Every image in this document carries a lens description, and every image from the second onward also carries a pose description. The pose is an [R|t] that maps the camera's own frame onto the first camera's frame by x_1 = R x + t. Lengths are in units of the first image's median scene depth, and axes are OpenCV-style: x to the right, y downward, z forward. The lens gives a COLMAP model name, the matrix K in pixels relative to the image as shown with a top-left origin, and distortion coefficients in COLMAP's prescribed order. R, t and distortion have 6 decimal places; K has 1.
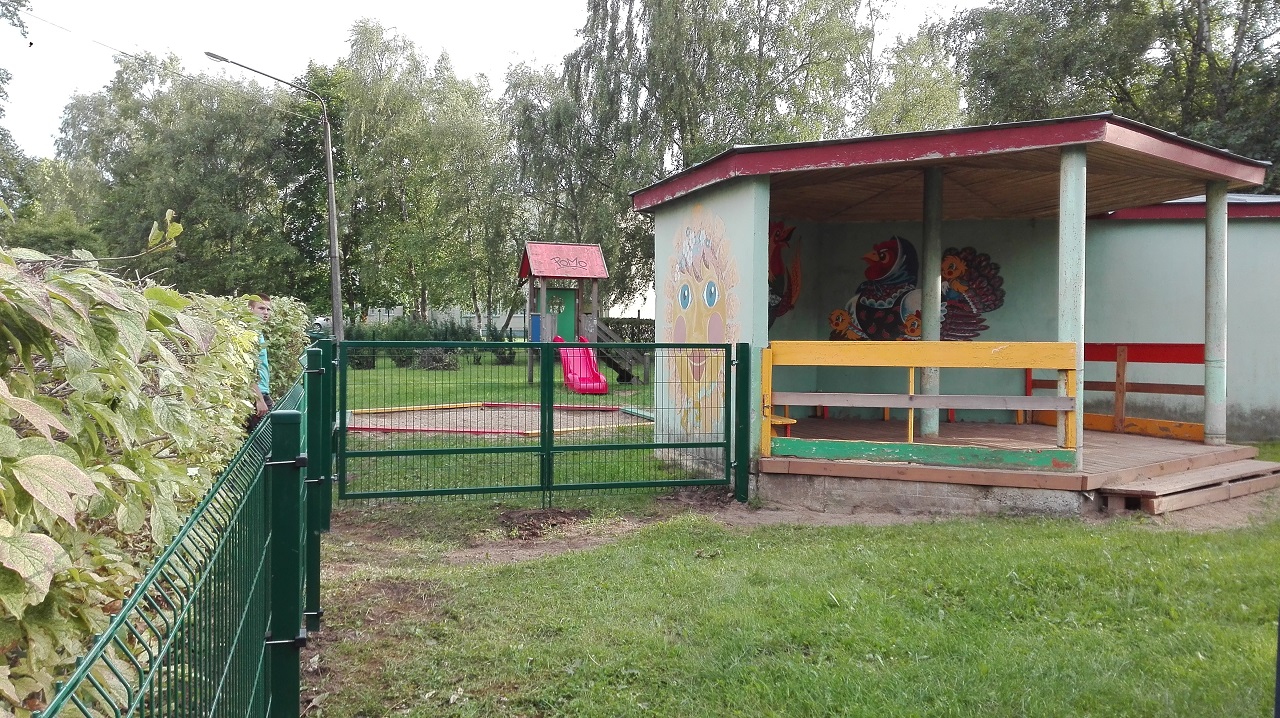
lens RADIAL K [[1016.6, 0, 640.0], [0, 1016.6, 359.0], [0, 0, 1]] dist [0.081845, -0.176488]
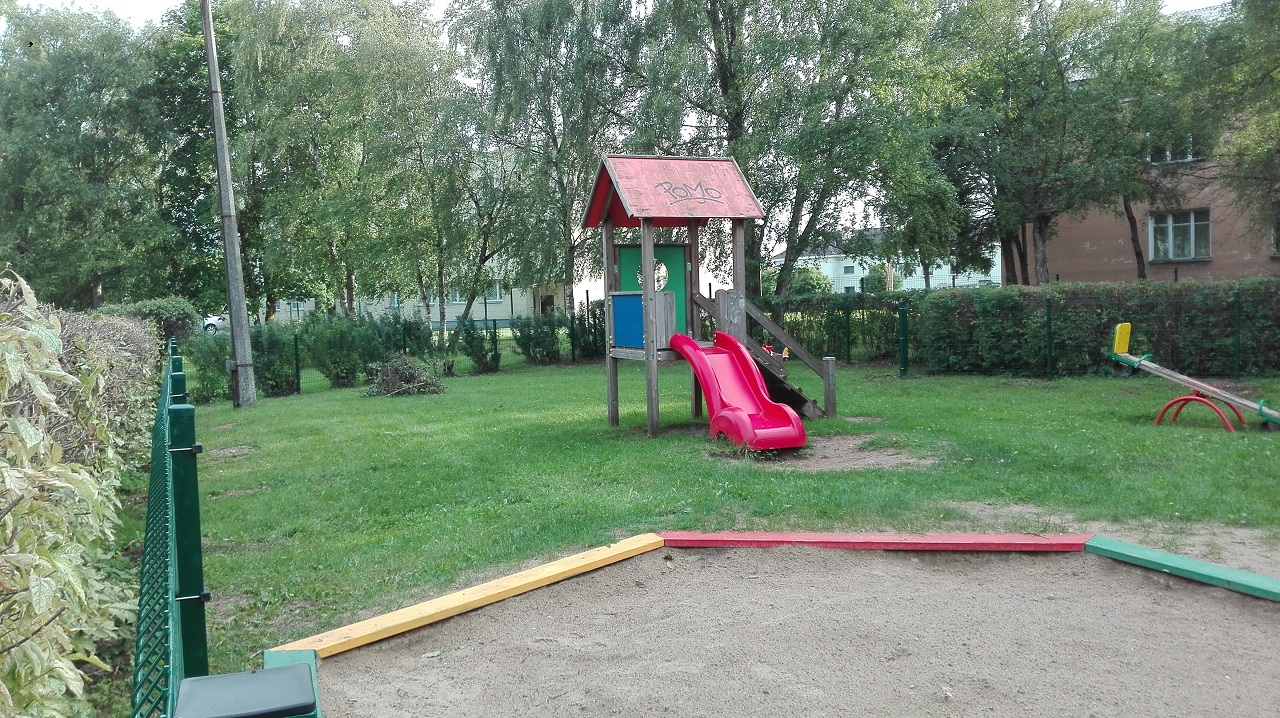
lens RADIAL K [[1016.6, 0, 640.0], [0, 1016.6, 359.0], [0, 0, 1]] dist [0.081845, -0.176488]
pose [[0.995370, -0.047709, 0.083440, -0.065111], [0.046221, 0.998737, 0.019683, -0.009681], [-0.084274, -0.015735, 0.996318, 0.222562]]
